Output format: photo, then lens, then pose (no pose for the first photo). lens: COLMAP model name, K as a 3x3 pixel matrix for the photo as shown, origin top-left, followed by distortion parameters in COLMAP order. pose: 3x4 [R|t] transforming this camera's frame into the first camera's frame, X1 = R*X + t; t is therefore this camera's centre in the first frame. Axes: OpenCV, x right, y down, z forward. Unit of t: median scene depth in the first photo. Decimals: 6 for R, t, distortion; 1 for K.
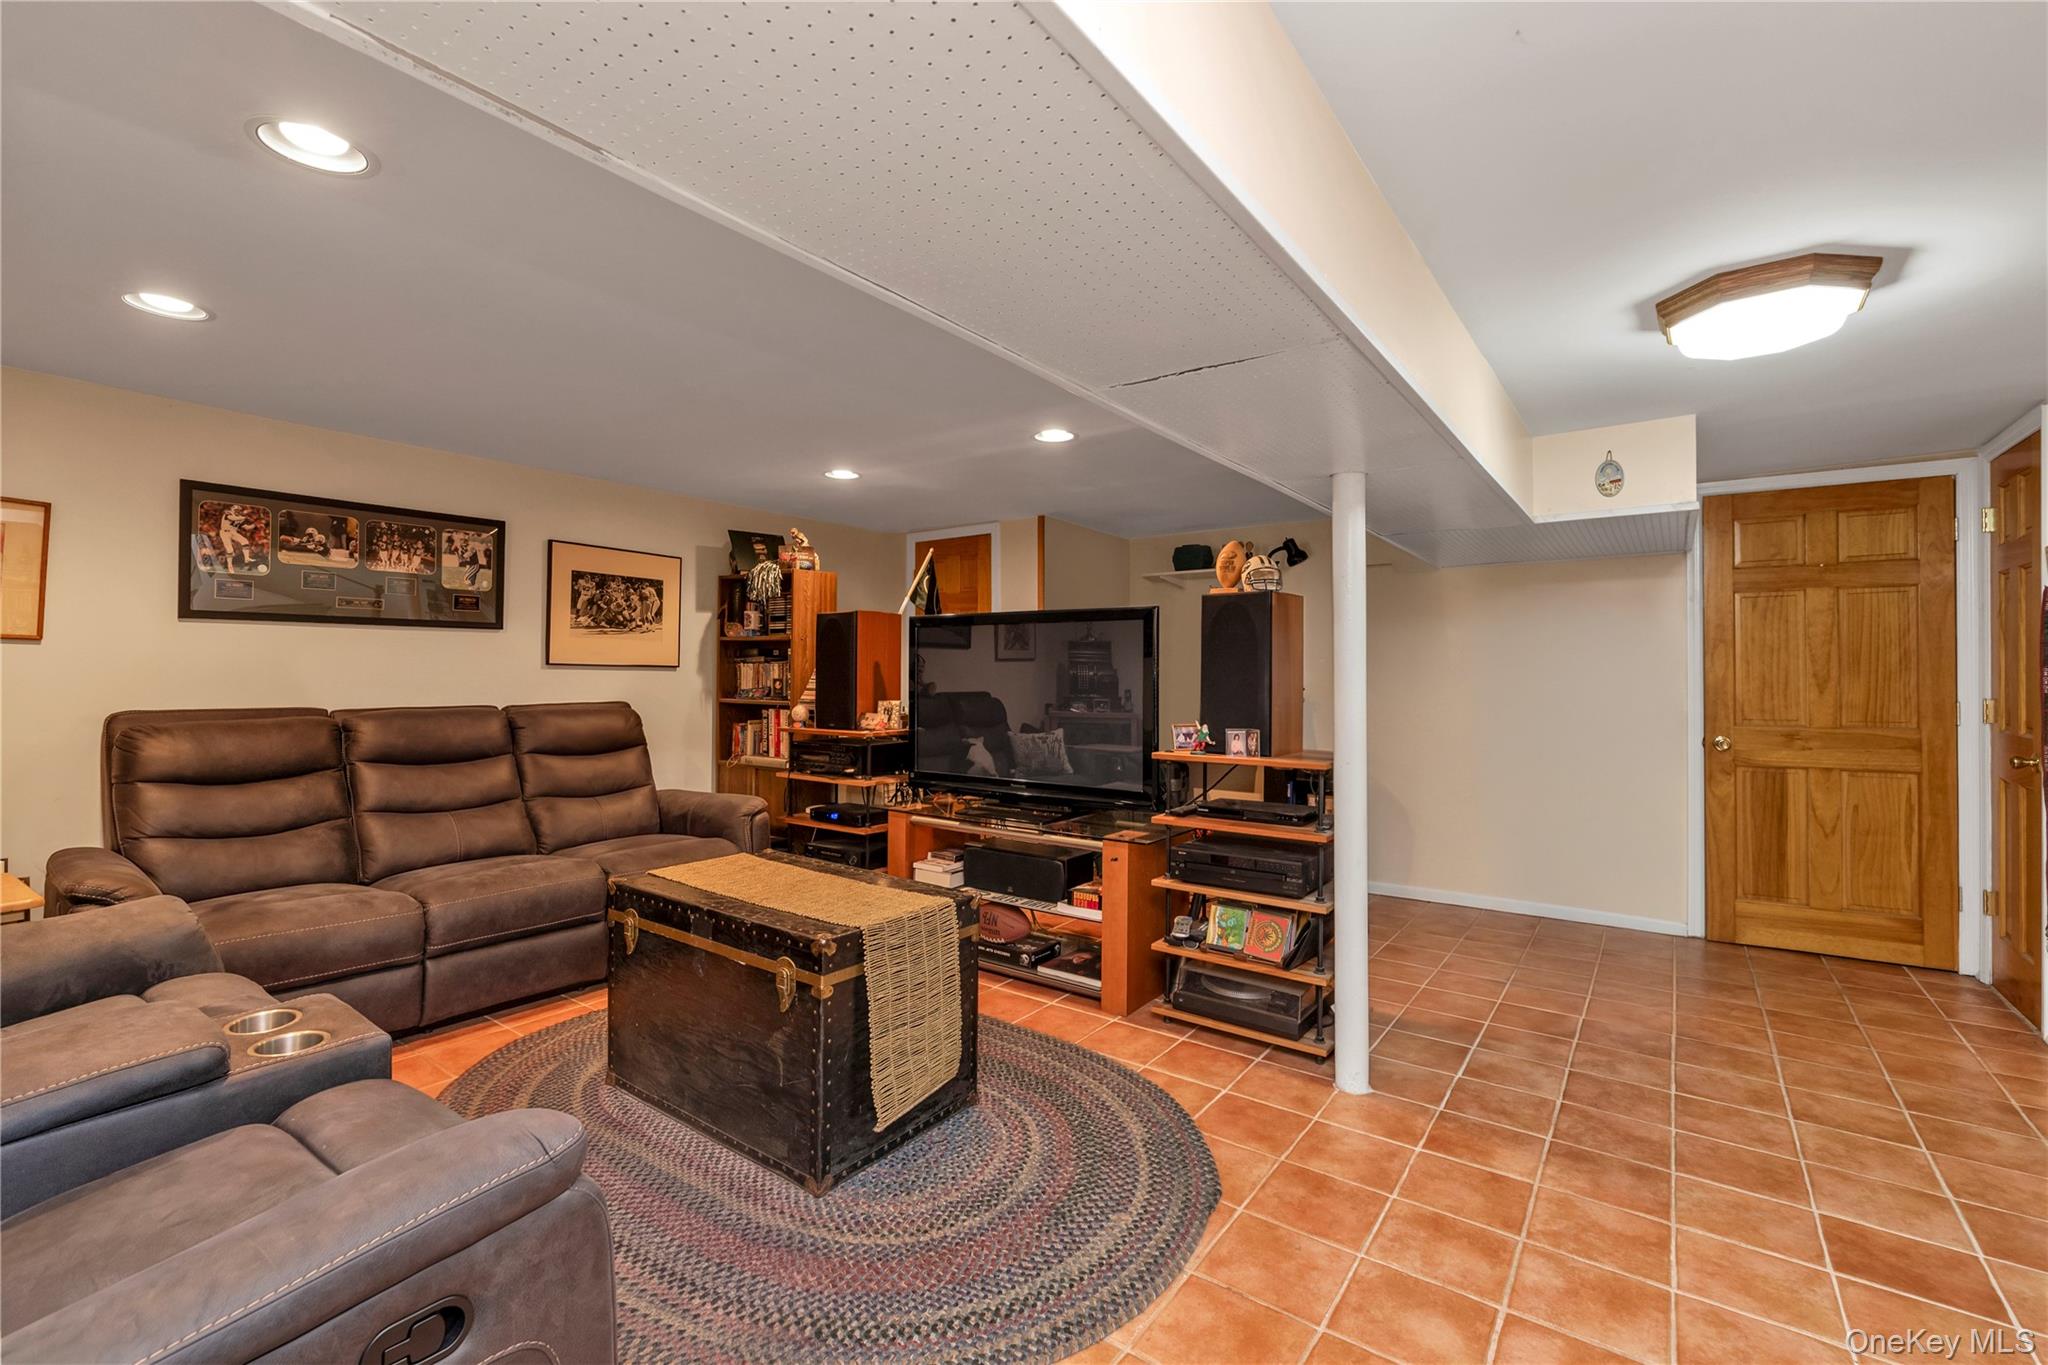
lens RADIAL K [[868.1, 0, 1024.0], [0, 868.1, 682.5], [0, 0, 1]] dist [0.002345, 0.000076]
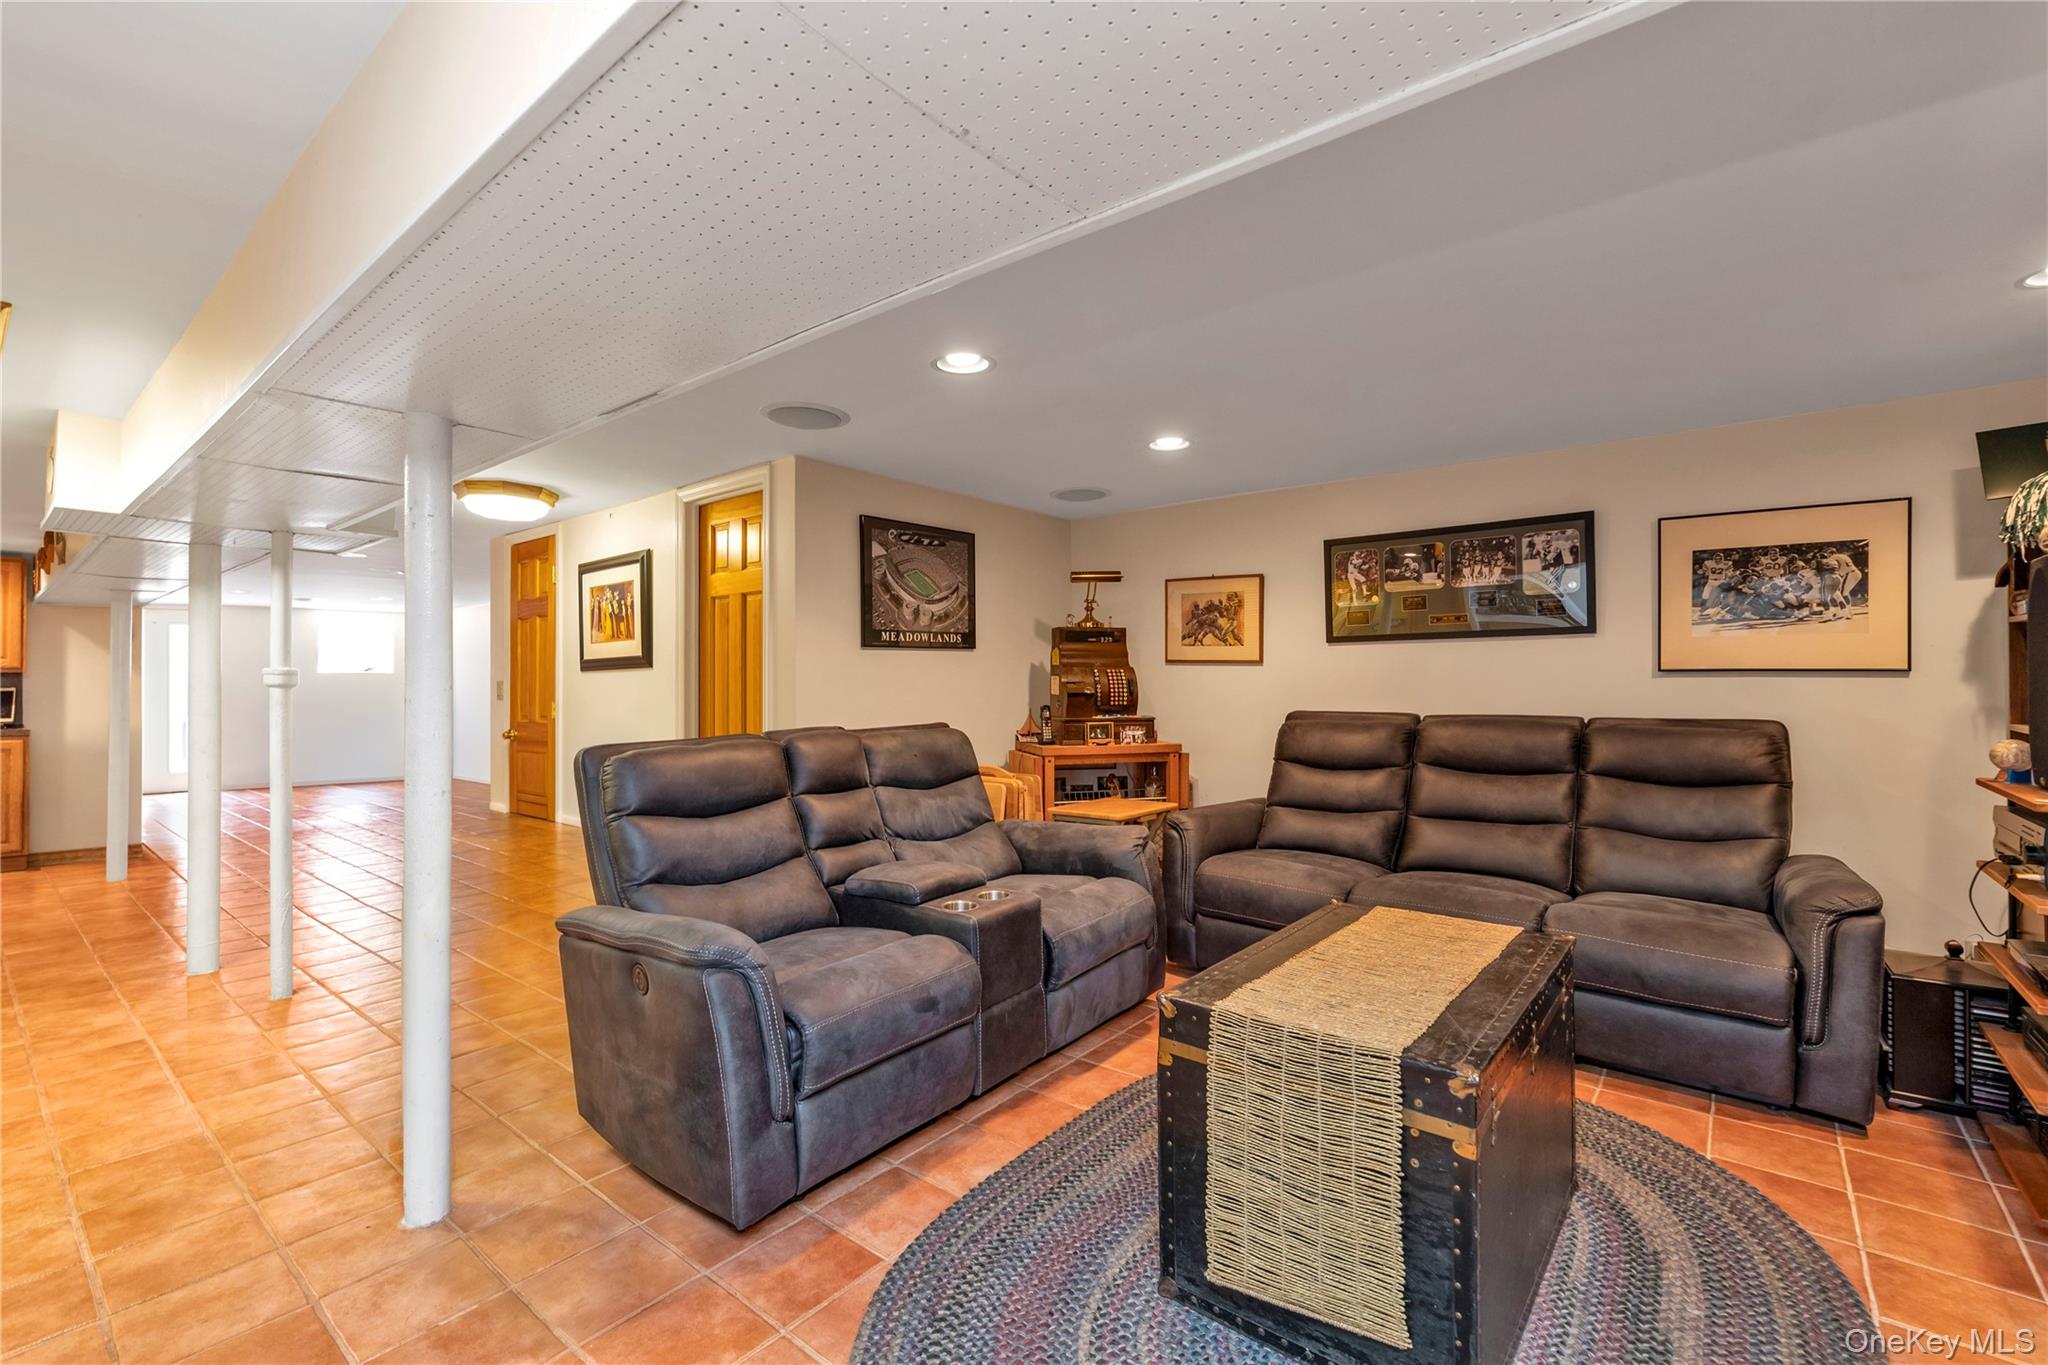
lens RADIAL K [[891.2, 0, 1024.0], [0, 891.2, 682.5], [0, 0, 1]] dist [-0.002887, -0.000204]
pose [[-0.049354, -0.006017, -0.998763, 0.352166], [-0.006744, 0.999961, -0.005691, -0.001747], [0.998759, 0.006455, -0.049392, 0.491260]]
